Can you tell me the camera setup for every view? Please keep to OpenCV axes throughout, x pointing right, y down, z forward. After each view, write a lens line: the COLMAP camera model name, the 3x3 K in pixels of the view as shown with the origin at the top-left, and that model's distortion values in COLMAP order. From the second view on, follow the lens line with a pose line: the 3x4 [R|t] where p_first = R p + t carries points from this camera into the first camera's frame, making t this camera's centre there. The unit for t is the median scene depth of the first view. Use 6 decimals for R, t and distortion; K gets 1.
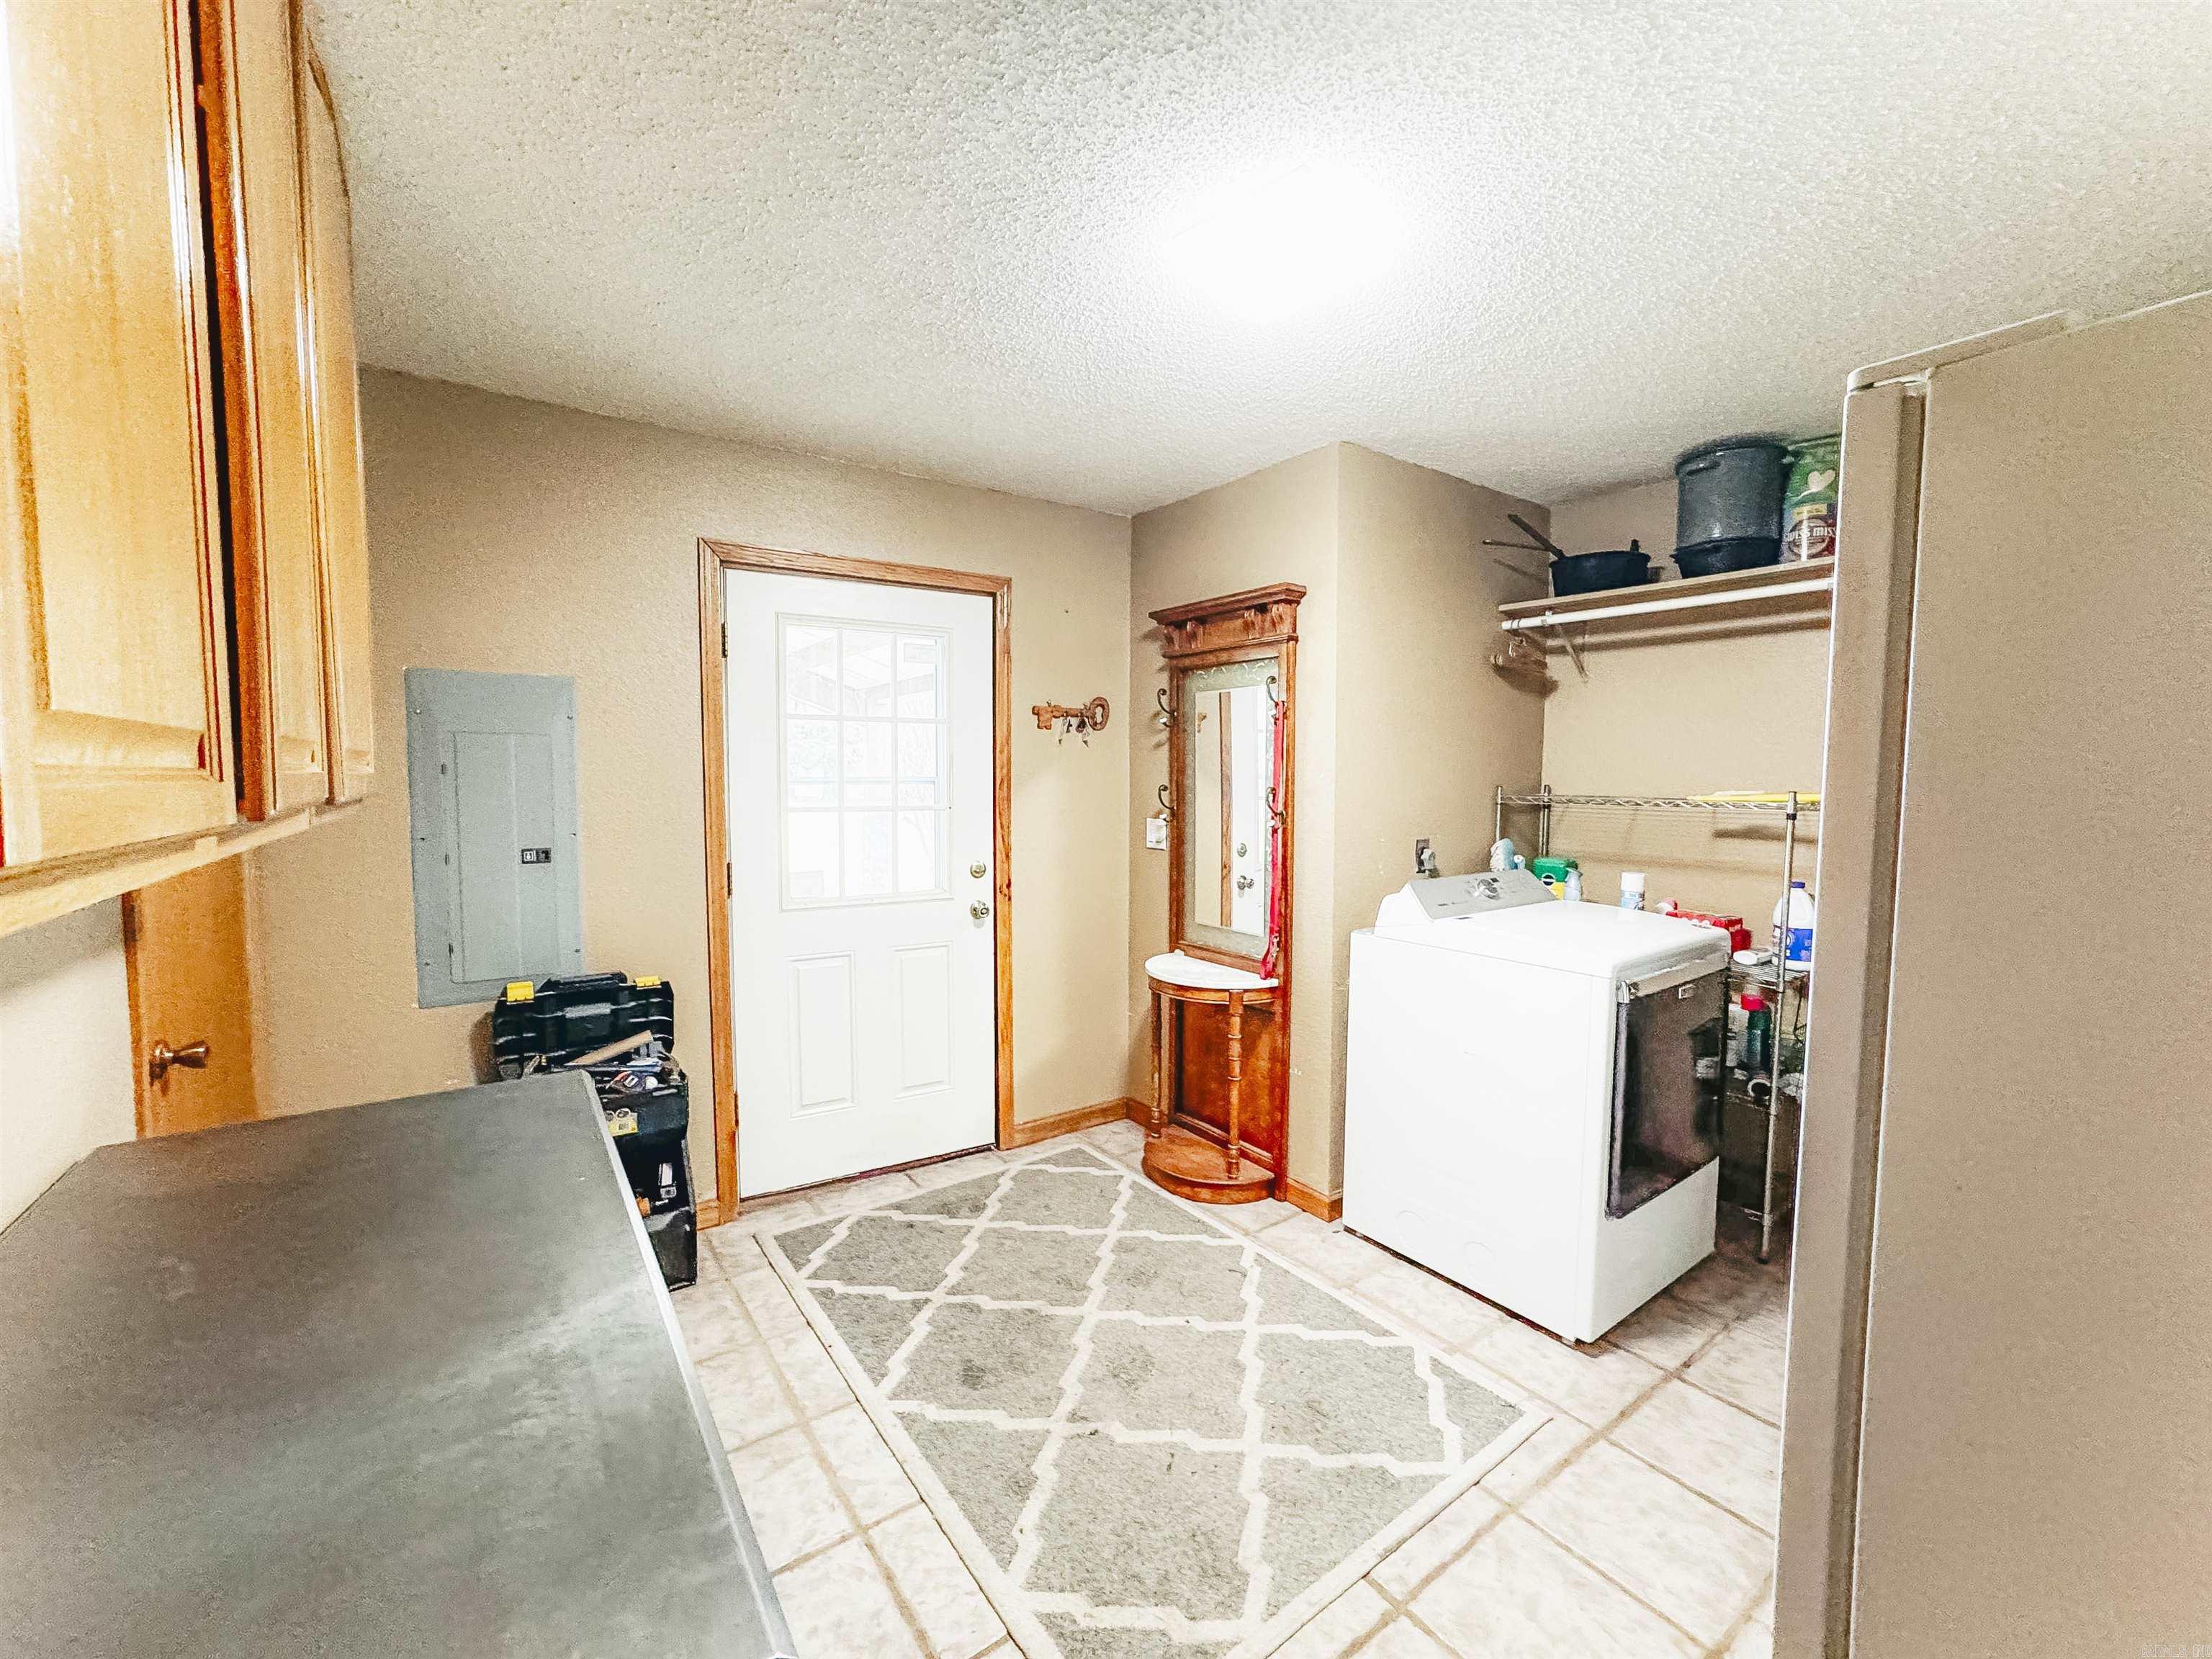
lens RADIAL K [[894.3, 0, 1107.8], [0, 894.3, 834.8], [0, 0, 1]] dist [-0.015866, 0.005475]
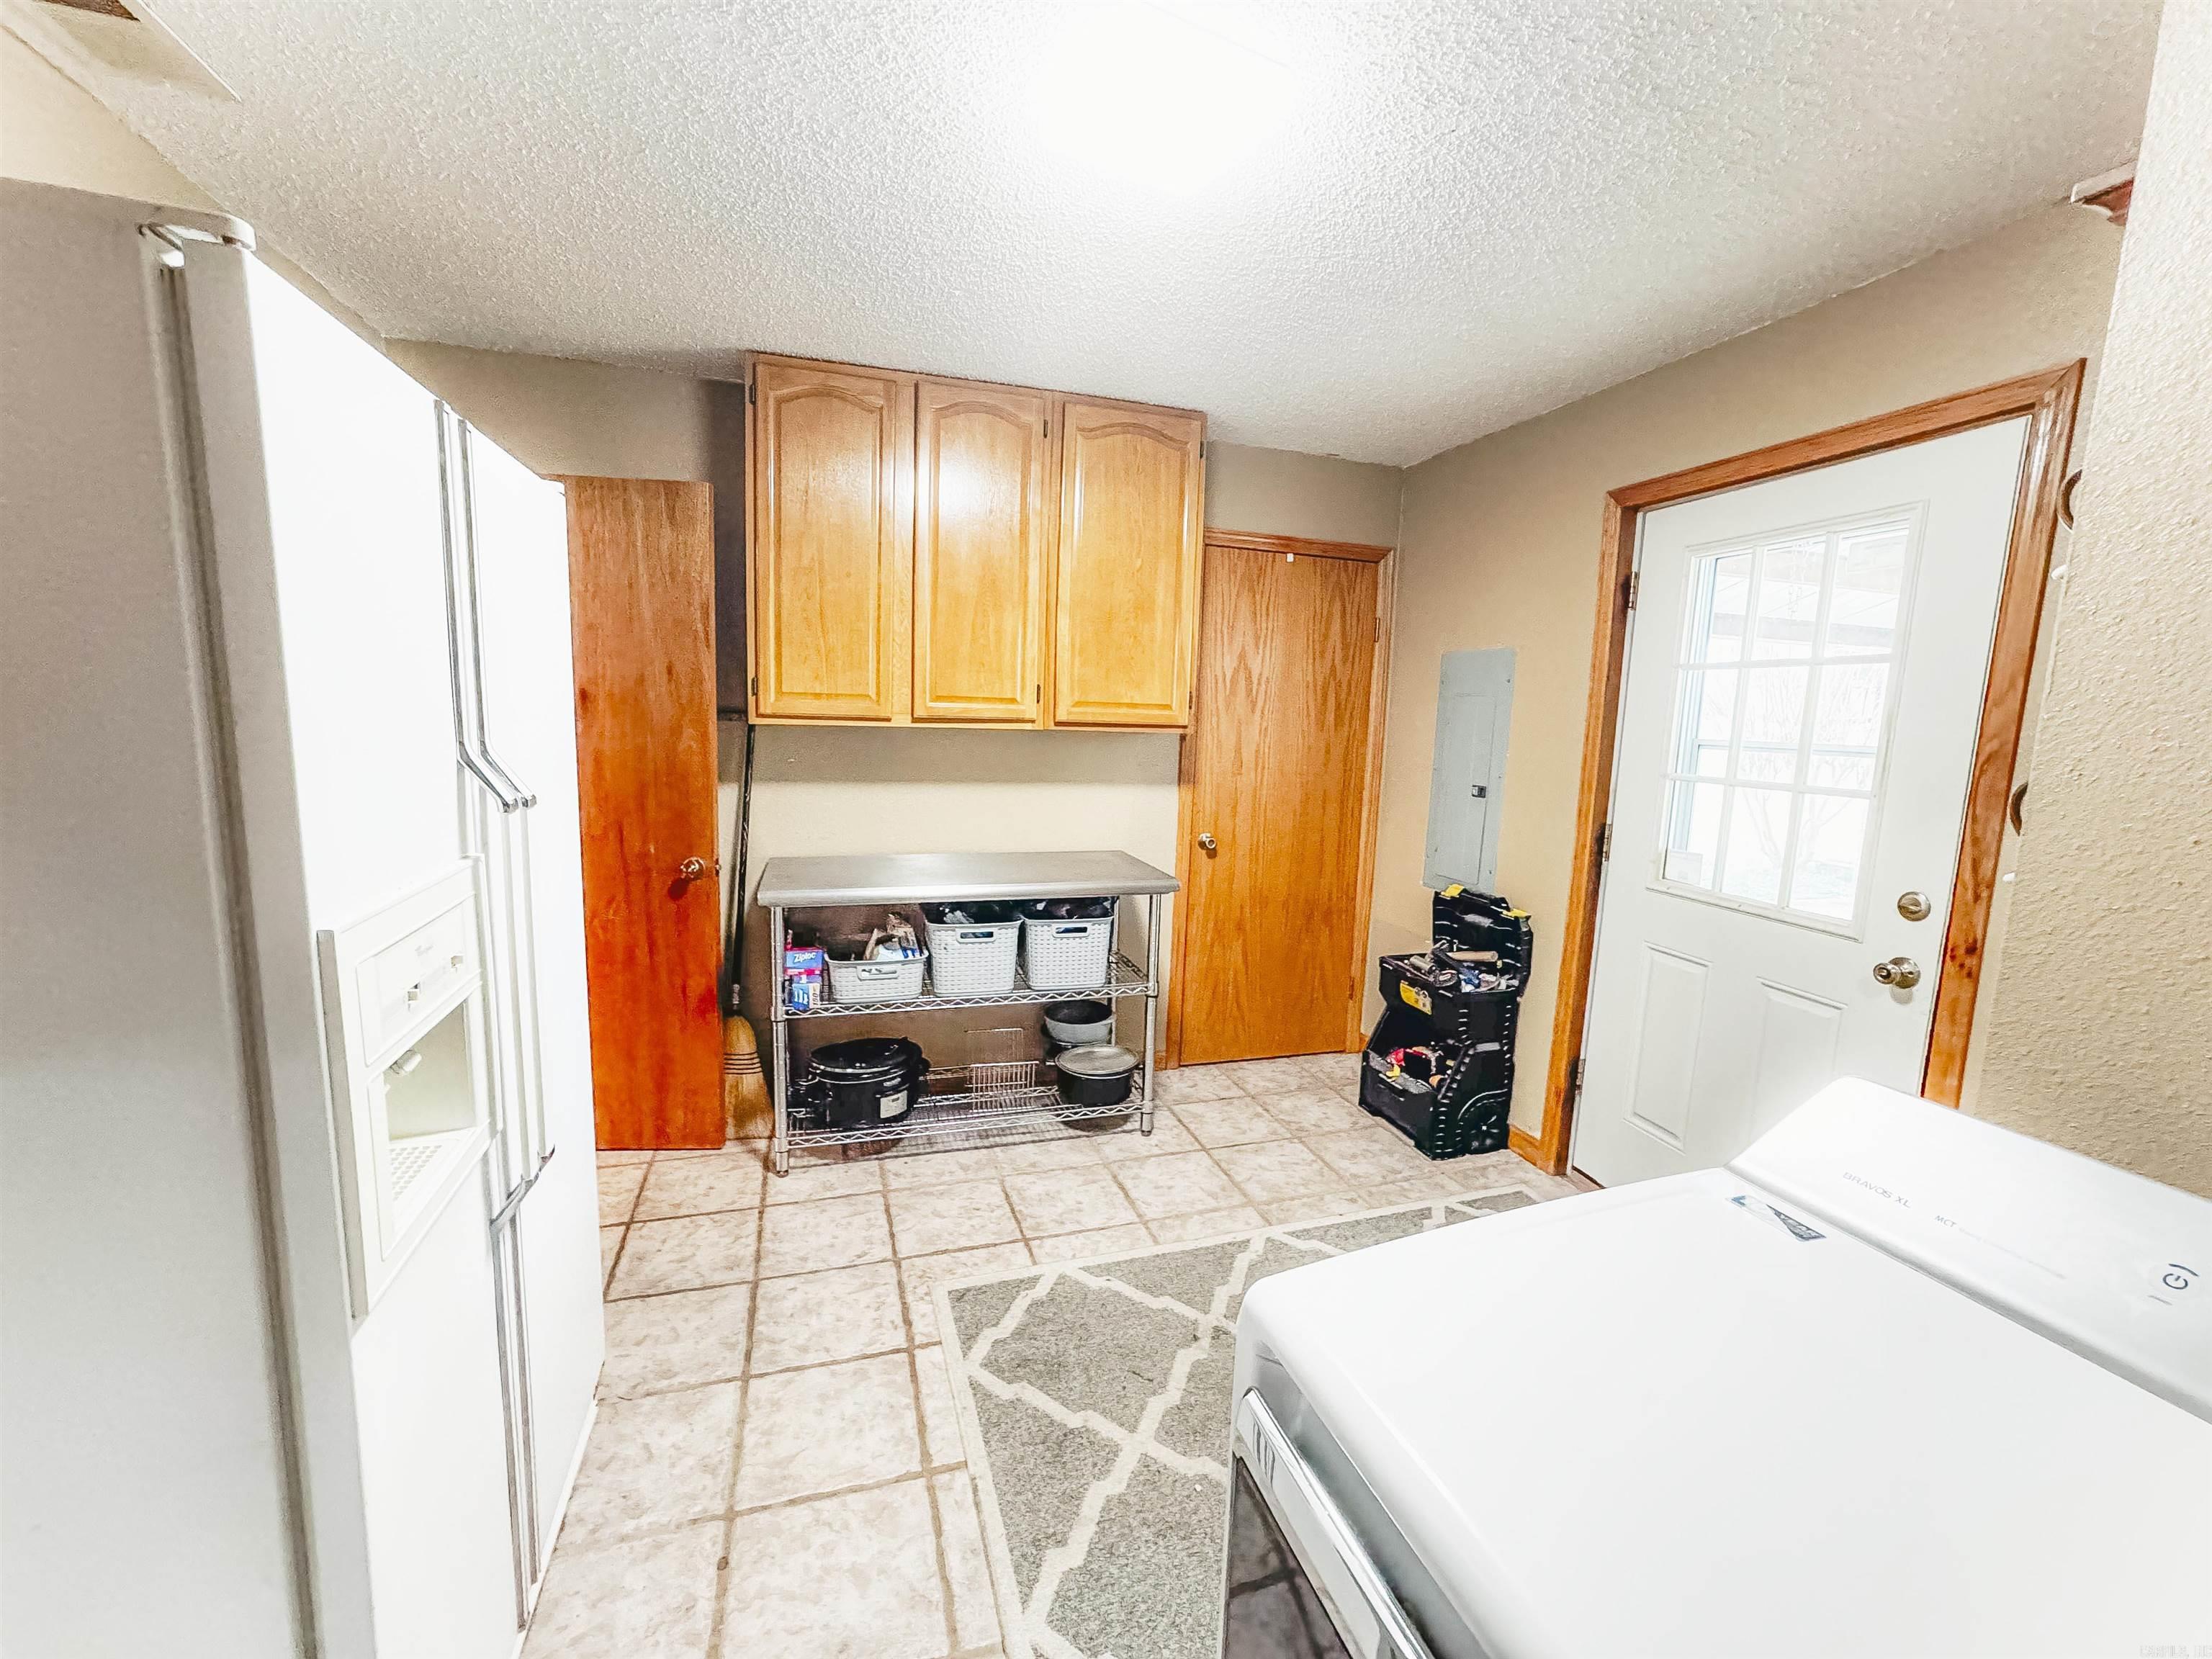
lens RADIAL K [[894.3, 0, 1106.0], [0, 894.3, 833.1], [0, 0, 1]] dist [-0.015866, 0.005475]
pose [[-0.305916, 0.116655, -0.944885, 0.966702], [-0.095037, 0.983766, 0.152225, -0.080599], [0.947303, 0.136367, -0.289863, 1.131920]]
